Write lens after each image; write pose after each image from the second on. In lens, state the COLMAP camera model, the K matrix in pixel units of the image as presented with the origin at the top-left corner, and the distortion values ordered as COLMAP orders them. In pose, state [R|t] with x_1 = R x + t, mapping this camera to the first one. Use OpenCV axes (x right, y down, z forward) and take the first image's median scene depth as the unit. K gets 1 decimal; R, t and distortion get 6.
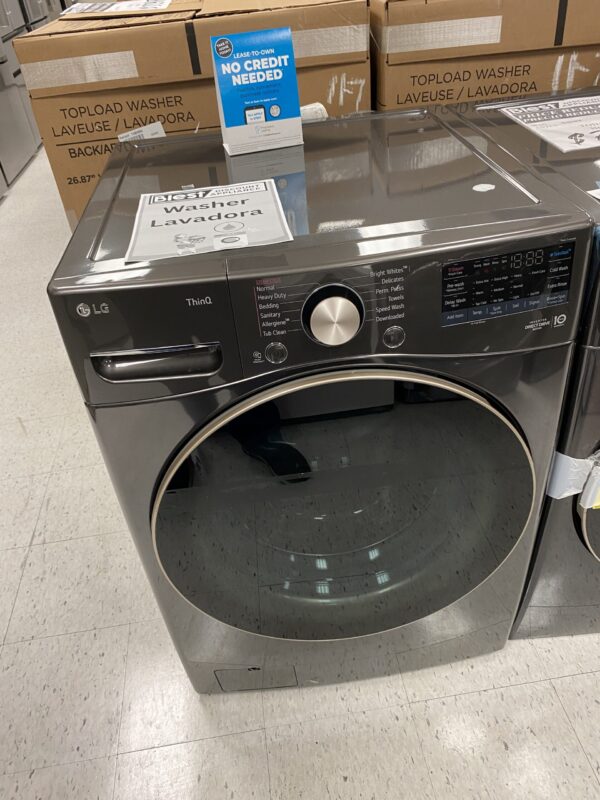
lens RADIAL K [[616.3, 0, 295.8], [0, 616.3, 397.4], [0, 0, 1]] dist [0.022864, -0.030133]
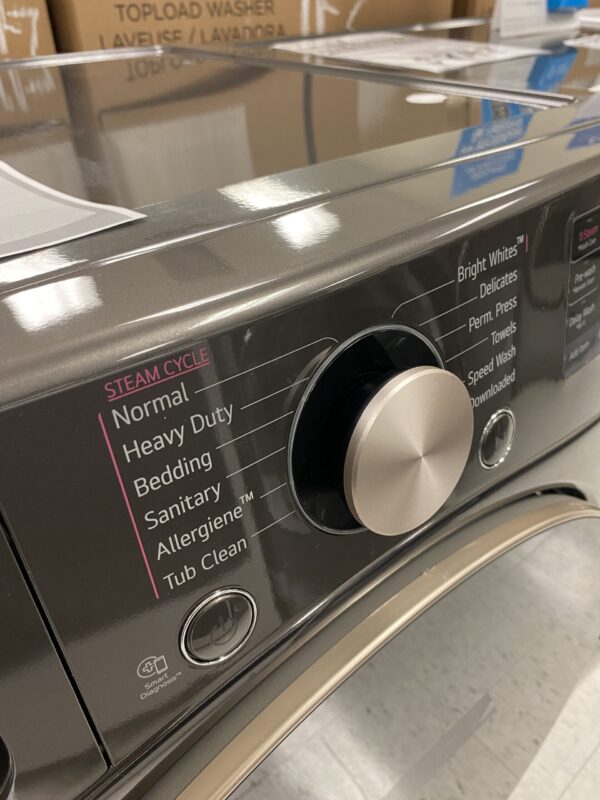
lens RADIAL K [[616.3, 0, 296.1], [0, 616.3, 399.8], [0, 0, 1]] dist [0.022864, -0.030133]
pose [[0.837654, -0.252652, 0.484254, -0.108033], [0.286658, 0.958025, 0.003980, -0.156845], [-0.464933, 0.135482, 0.874918, 0.741491]]
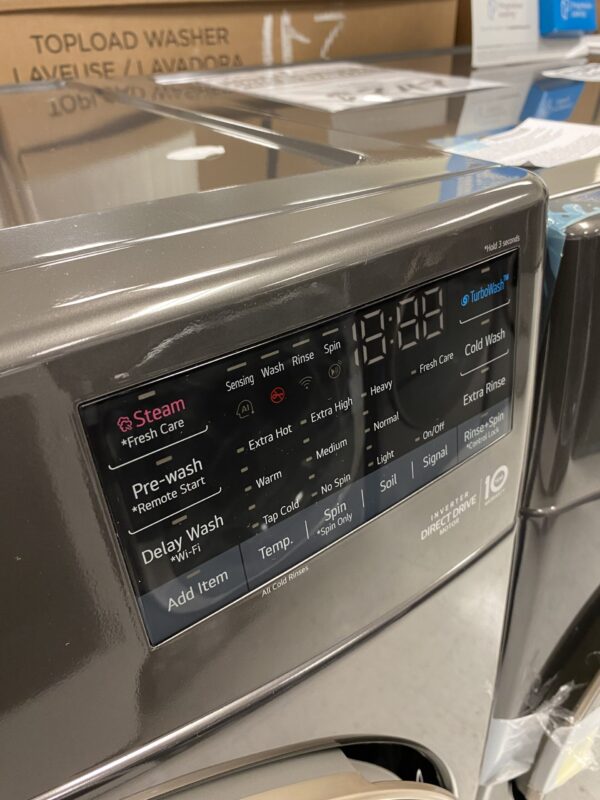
lens RADIAL K [[616.3, 0, 304.9], [0, 616.3, 405.3], [0, 0, 1]] dist [0.022864, -0.030133]
pose [[0.899083, -0.192314, 0.393275, 0.216176], [0.230183, 0.971810, -0.051010, -0.182272], [-0.372378, 0.136387, 0.918005, 0.755709]]
